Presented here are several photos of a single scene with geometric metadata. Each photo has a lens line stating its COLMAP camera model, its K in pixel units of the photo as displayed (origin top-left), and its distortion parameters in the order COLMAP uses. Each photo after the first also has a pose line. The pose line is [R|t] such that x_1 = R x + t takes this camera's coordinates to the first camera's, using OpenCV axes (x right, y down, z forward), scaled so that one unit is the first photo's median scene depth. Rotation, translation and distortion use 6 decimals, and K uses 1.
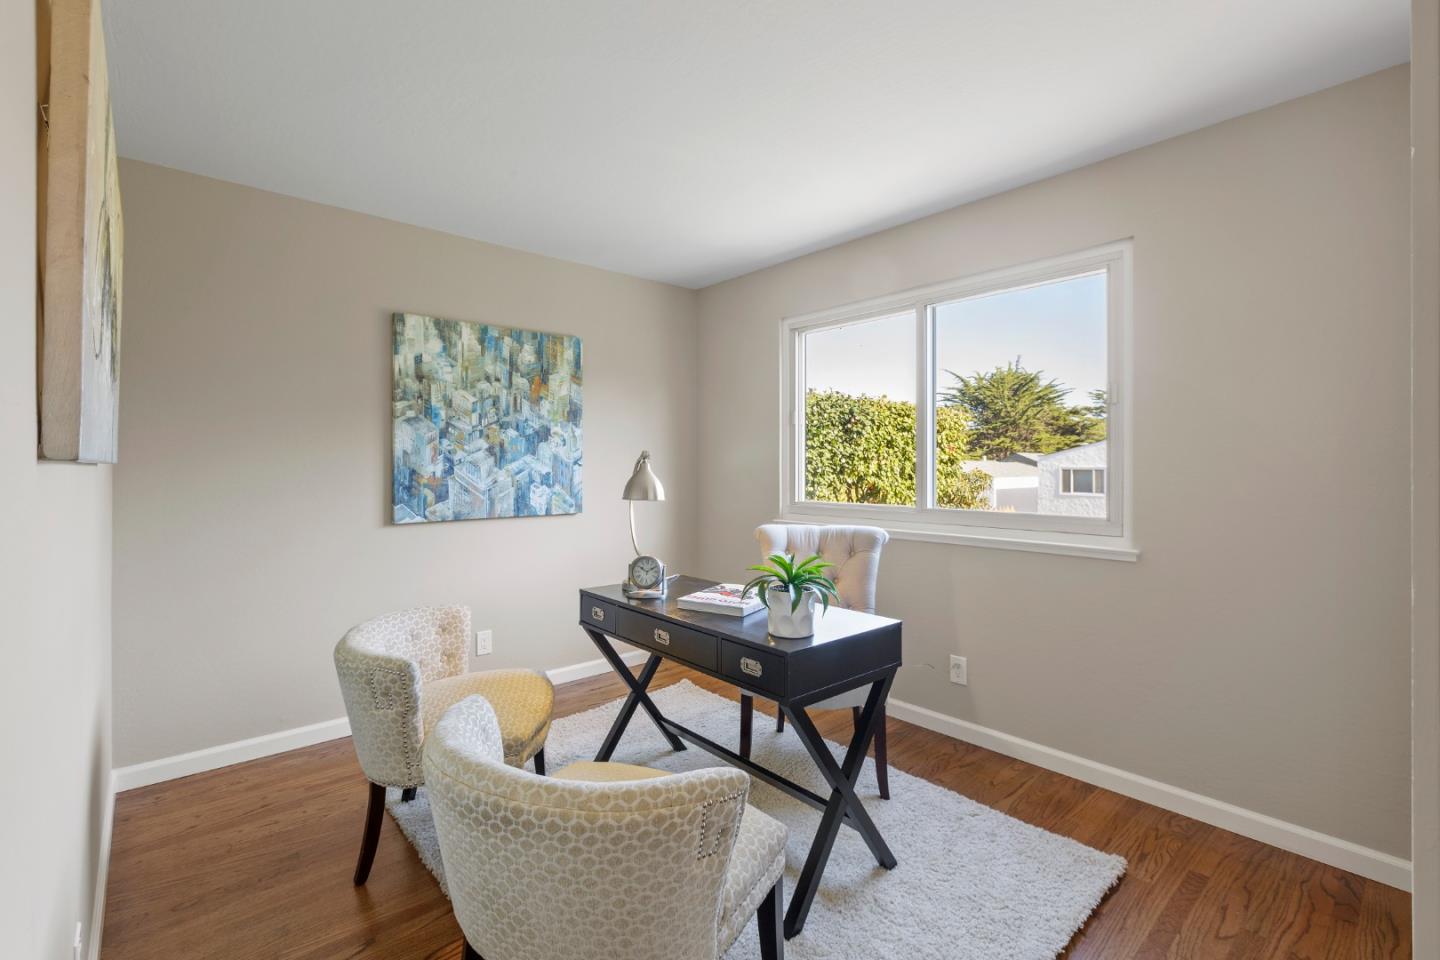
lens RADIAL K [[662.2, 0, 725.6], [0, 662.2, 475.7], [0, 0, 1]] dist [-0.005009, 0.001072]
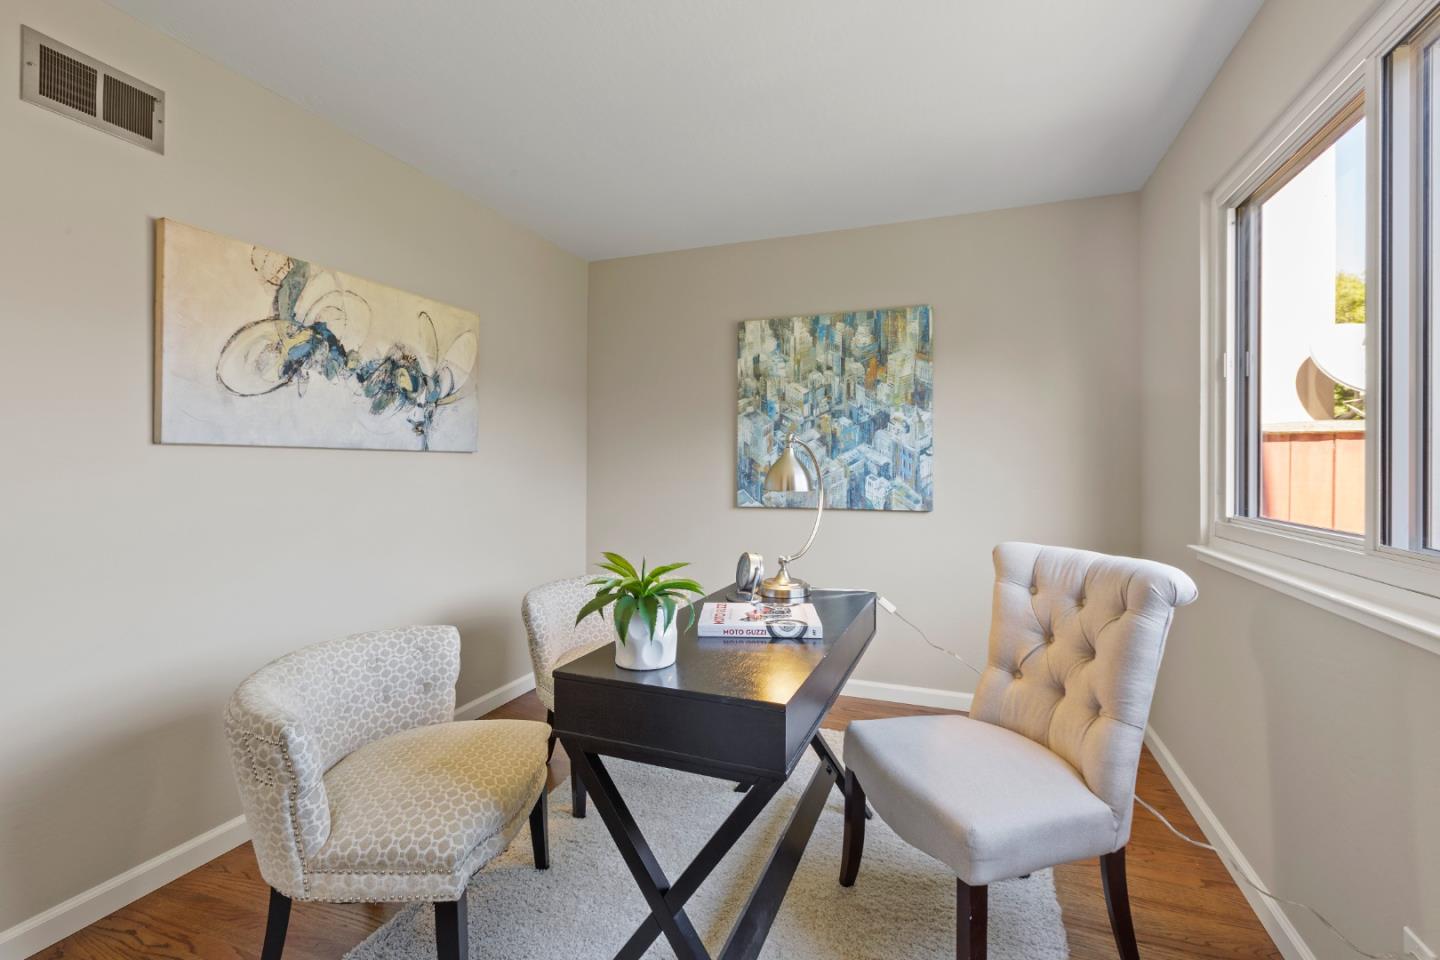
lens RADIAL K [[662.2, 0, 720.9], [0, 662.2, 466.9], [0, 0, 1]] dist [-0.005009, 0.001072]
pose [[0.439017, 0.005793, -0.898460, 0.470276], [-0.017775, 0.999839, -0.002240, 0.006876], [0.898303, 0.016954, 0.439050, 0.426923]]
